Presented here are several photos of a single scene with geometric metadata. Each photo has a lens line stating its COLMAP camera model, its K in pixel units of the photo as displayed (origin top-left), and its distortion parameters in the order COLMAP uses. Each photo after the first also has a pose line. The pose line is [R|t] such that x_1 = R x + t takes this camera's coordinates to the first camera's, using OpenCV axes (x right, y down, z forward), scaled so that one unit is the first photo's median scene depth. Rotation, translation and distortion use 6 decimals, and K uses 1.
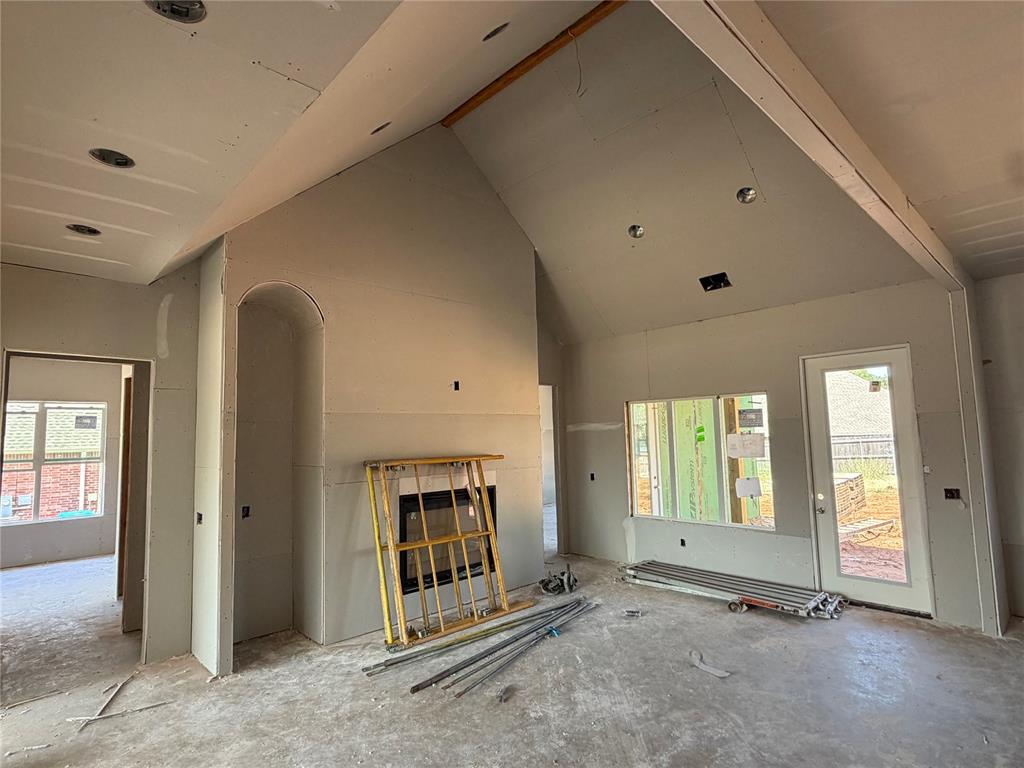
lens RADIAL K [[540.7, 0, 512.0], [0, 540.7, 384.0], [0, 0, 1]] dist [0.002791, -0.001147]
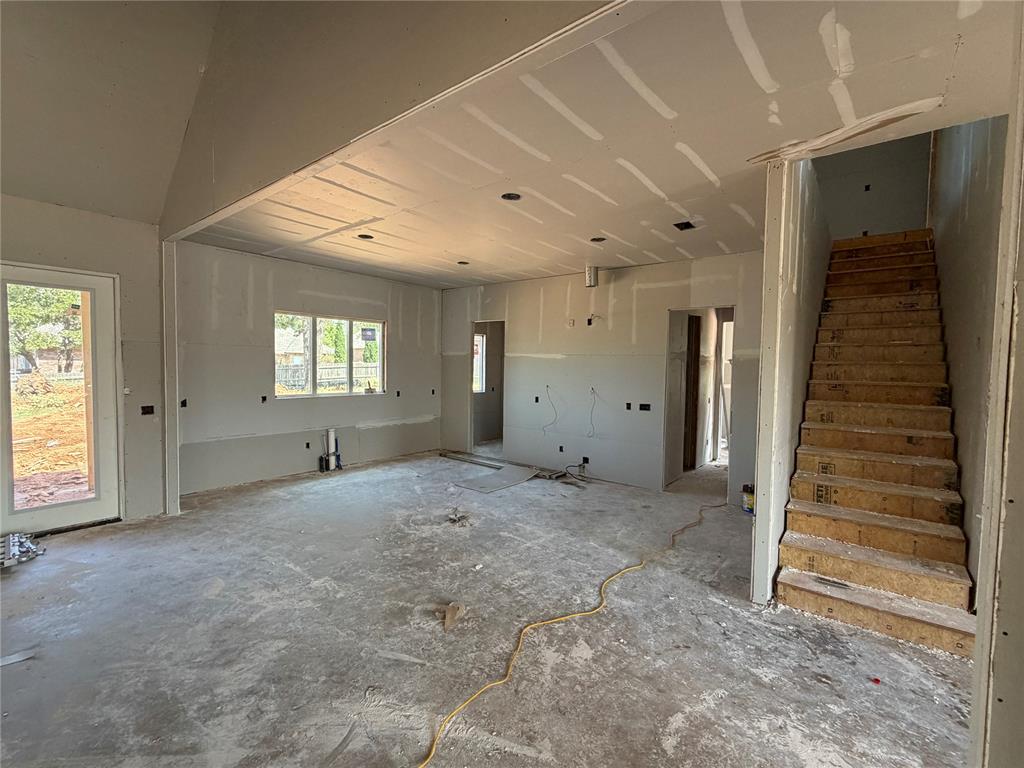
lens RADIAL K [[452.5, 0, 512.0], [0, 452.5, 384.0], [0, 0, 1]] dist [0.000790, -0.000185]
pose [[-0.138512, -0.022063, 0.990115, -0.271980], [-0.105901, 0.994350, 0.007343, 0.050488], [-0.984682, -0.103837, -0.140065, 0.339700]]
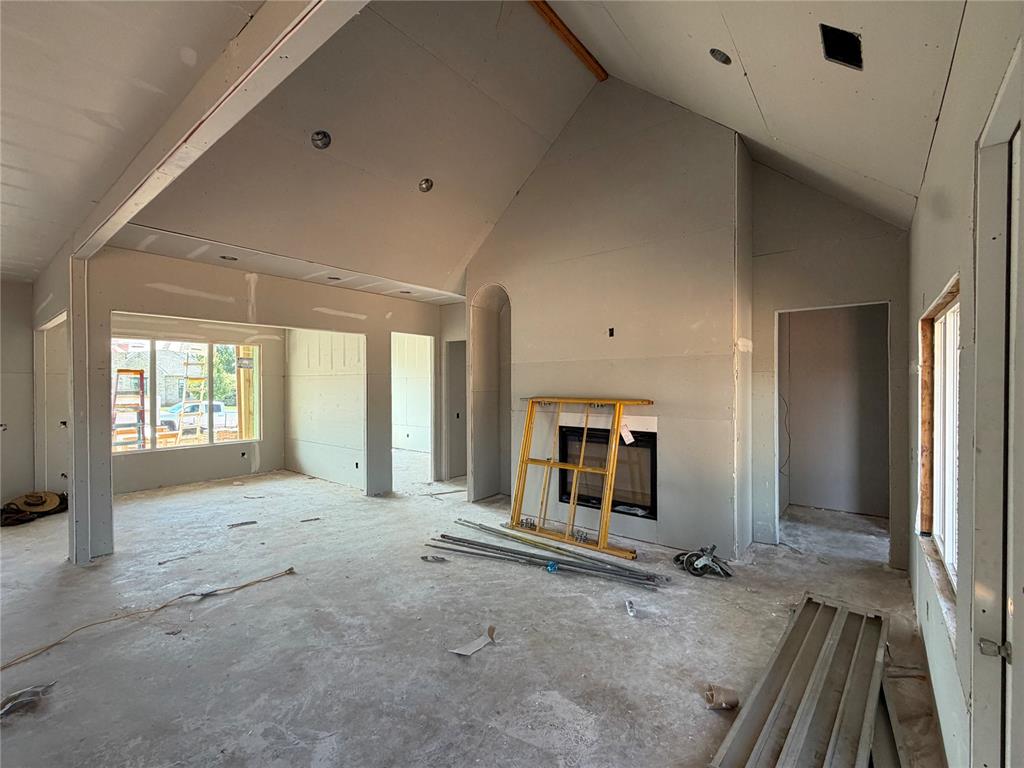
lens RADIAL K [[452.5, 0, 512.0], [0, 452.5, 384.0], [0, 0, 1]] dist [0.000790, -0.000185]
pose [[0.132112, 0.028967, -0.990811, 0.870573], [0.092765, 0.994825, 0.041453, 0.056316], [0.986884, -0.097389, 0.128742, 0.796599]]
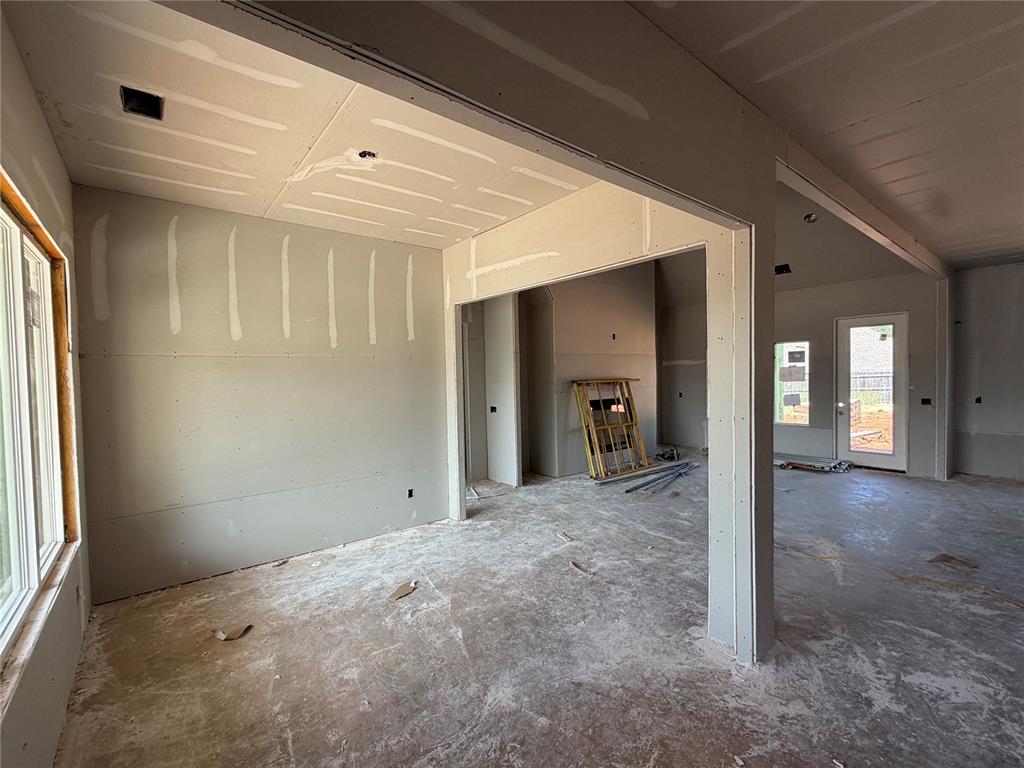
lens RADIAL K [[452.5, 0, 512.0], [0, 452.5, 384.0], [0, 0, 1]] dist [0.000790, -0.000185]
pose [[0.997072, 0.007542, -0.076096, -0.355877], [0.001692, 0.992704, 0.120566, -0.023692], [0.076450, -0.120342, 0.989784, -0.474283]]
